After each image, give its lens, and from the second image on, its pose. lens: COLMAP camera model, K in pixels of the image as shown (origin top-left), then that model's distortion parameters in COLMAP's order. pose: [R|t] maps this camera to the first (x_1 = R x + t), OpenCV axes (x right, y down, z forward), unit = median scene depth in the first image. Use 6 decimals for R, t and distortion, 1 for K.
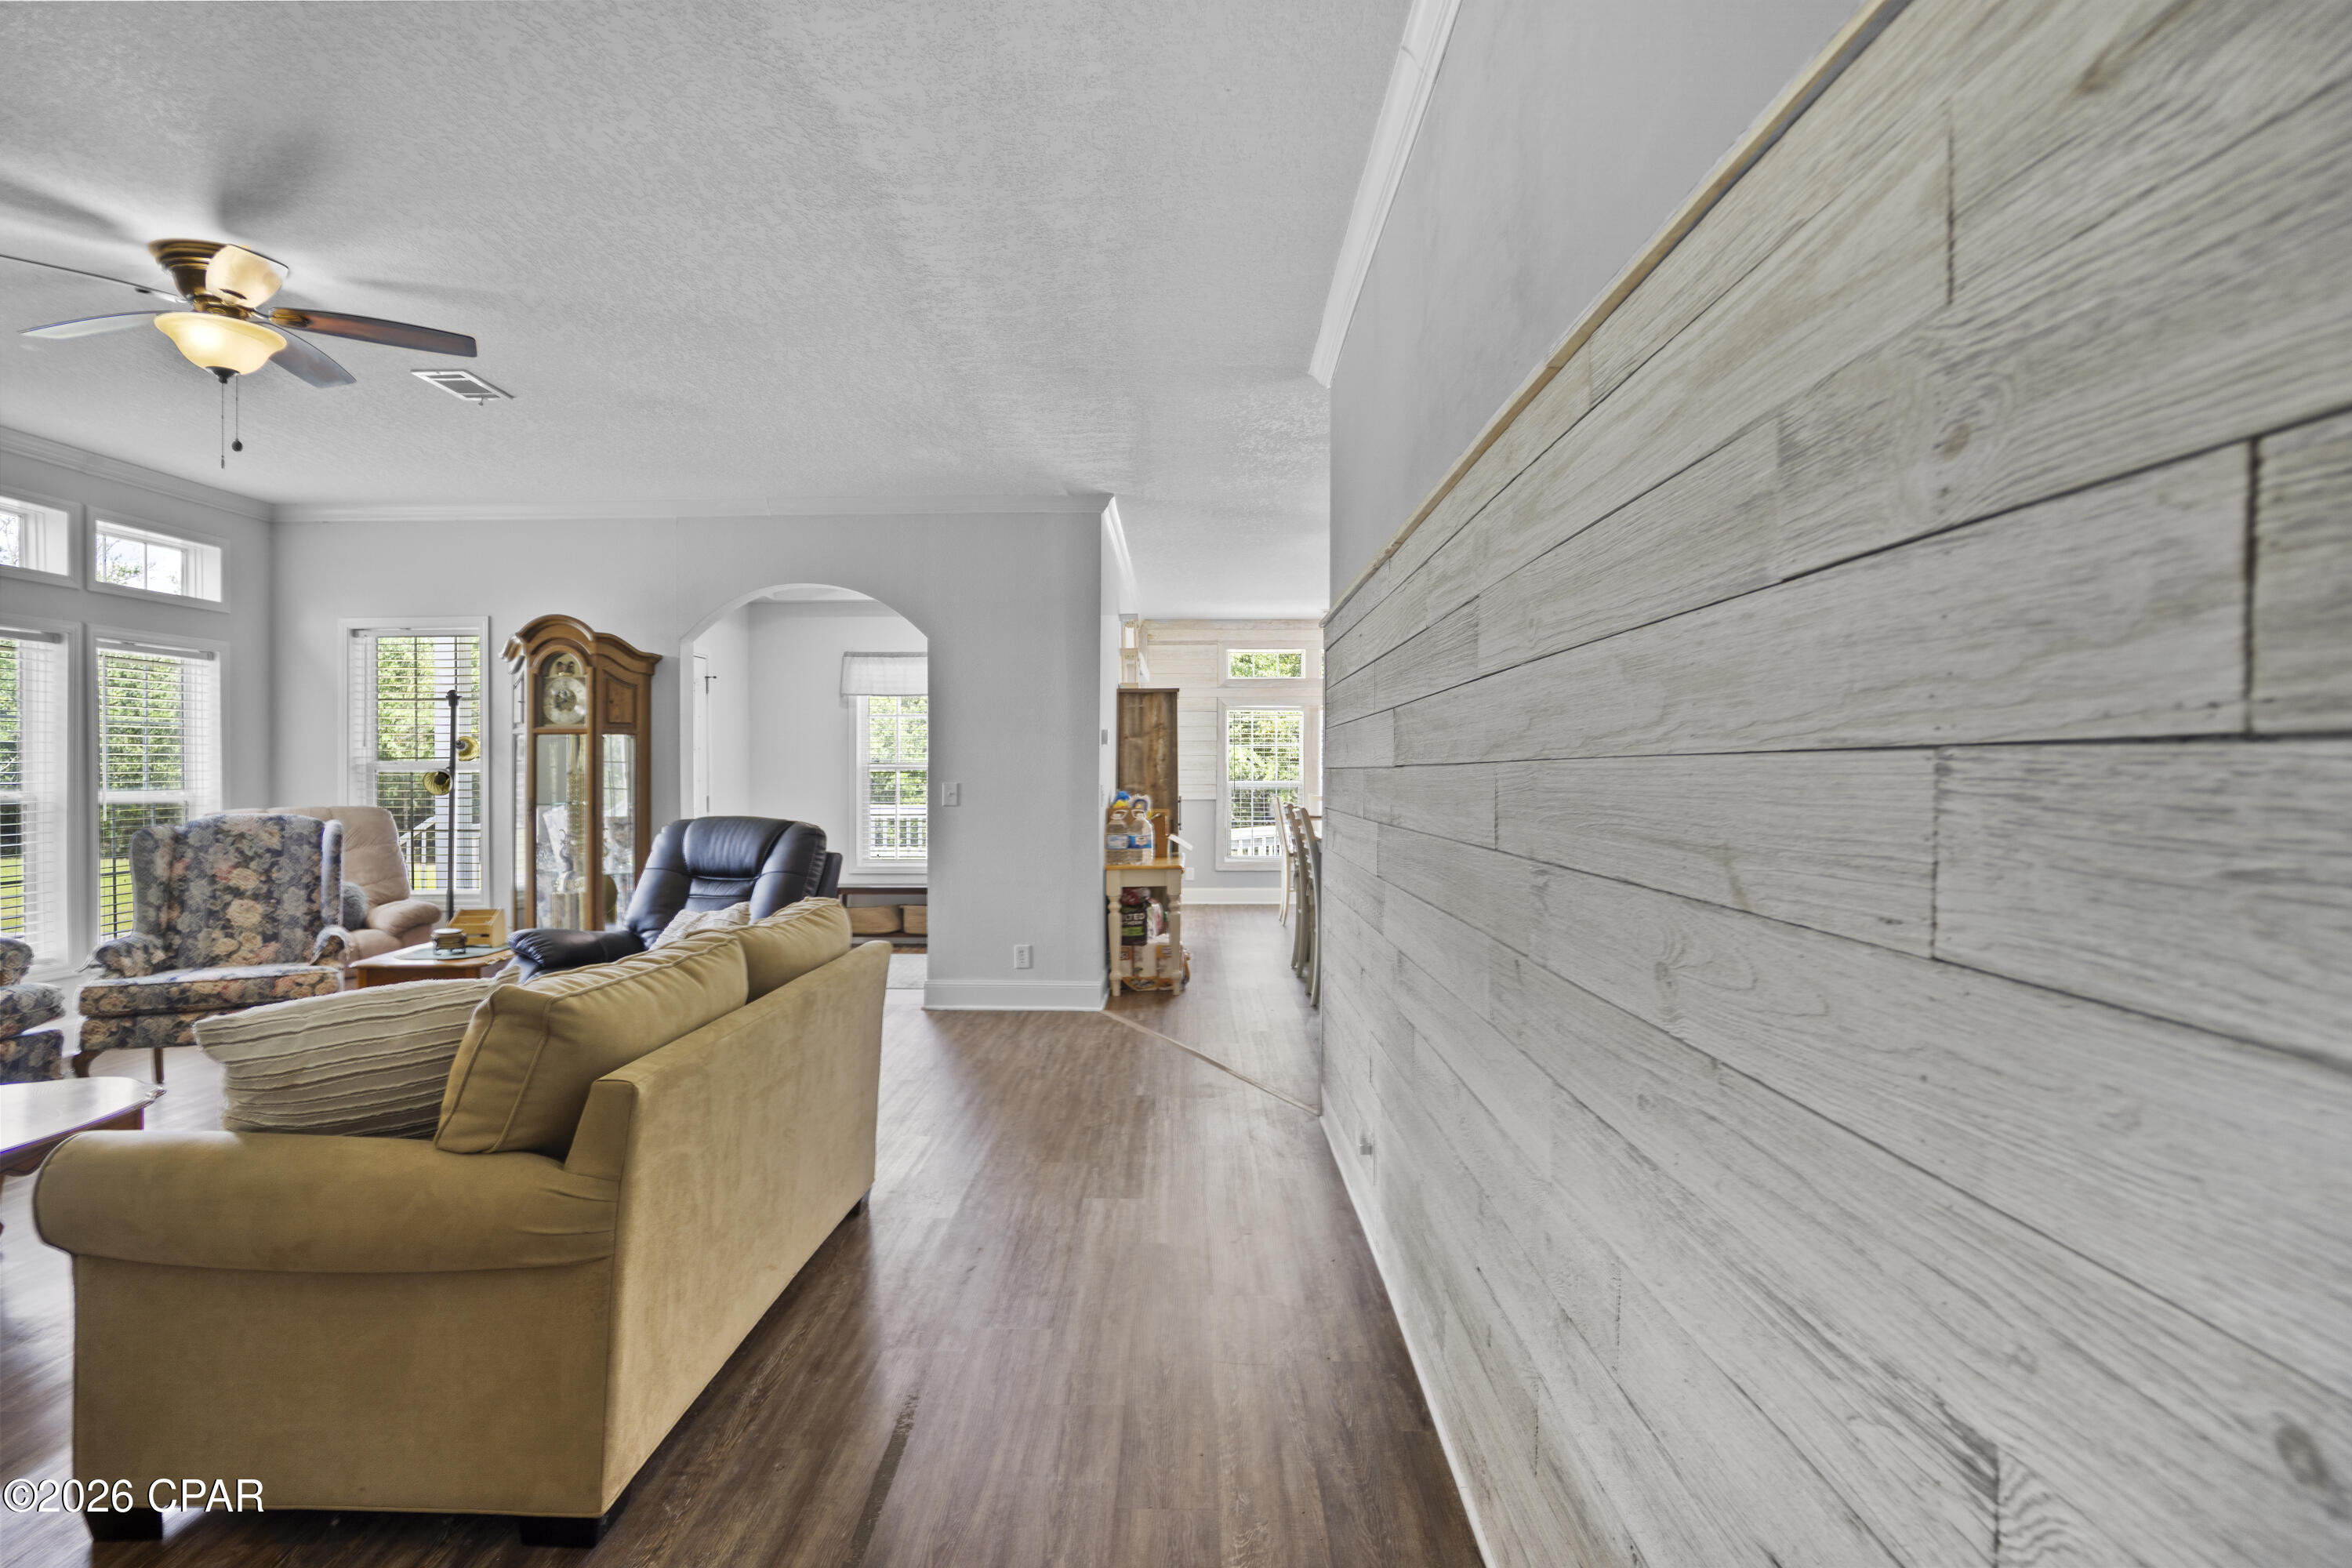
lens RADIAL K [[1258.5, 0, 1176.0], [0, 1258.5, 784.0], [0, 0, 1]] dist [-0.058351, 0.038494]
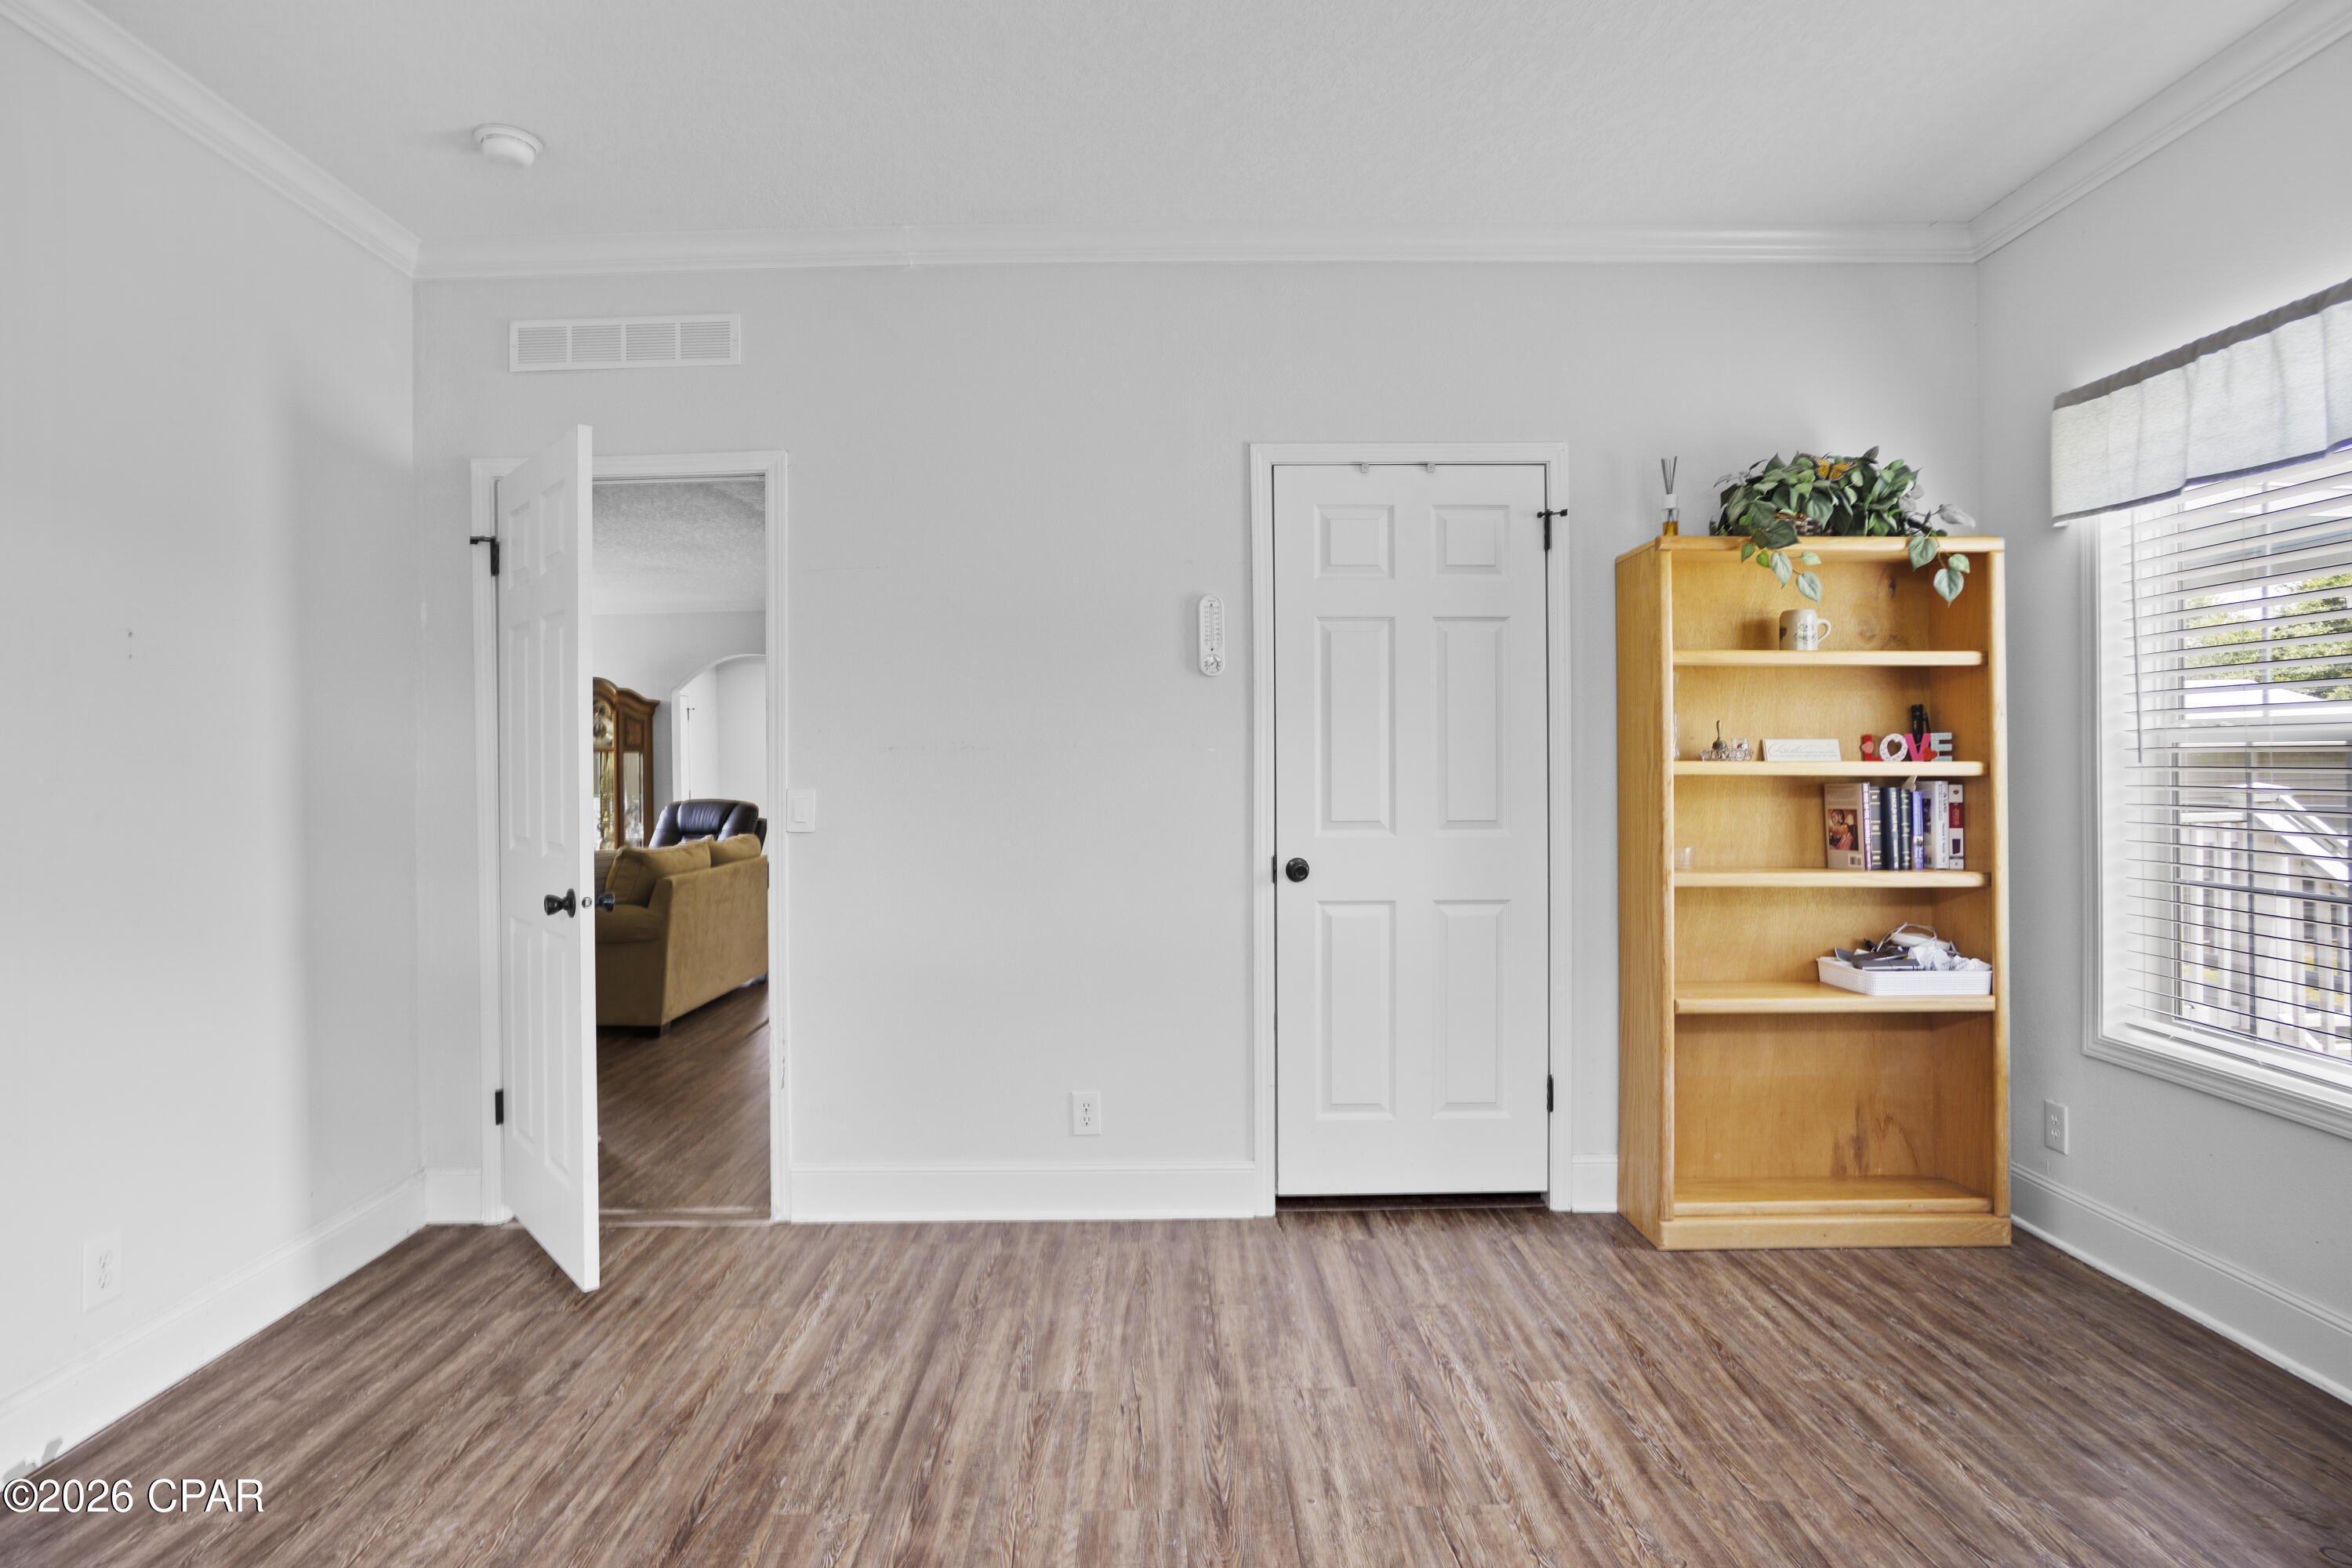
lens RADIAL K [[1258.5, 0, 1176.0], [0, 1258.5, 784.0], [0, 0, 1]] dist [-0.058351, 0.038494]
pose [[0.999819, -0.006735, 0.017820, 0.223626], [0.006757, 0.999976, -0.001221, 0.007143], [-0.017811, 0.001341, 0.999840, -0.622762]]
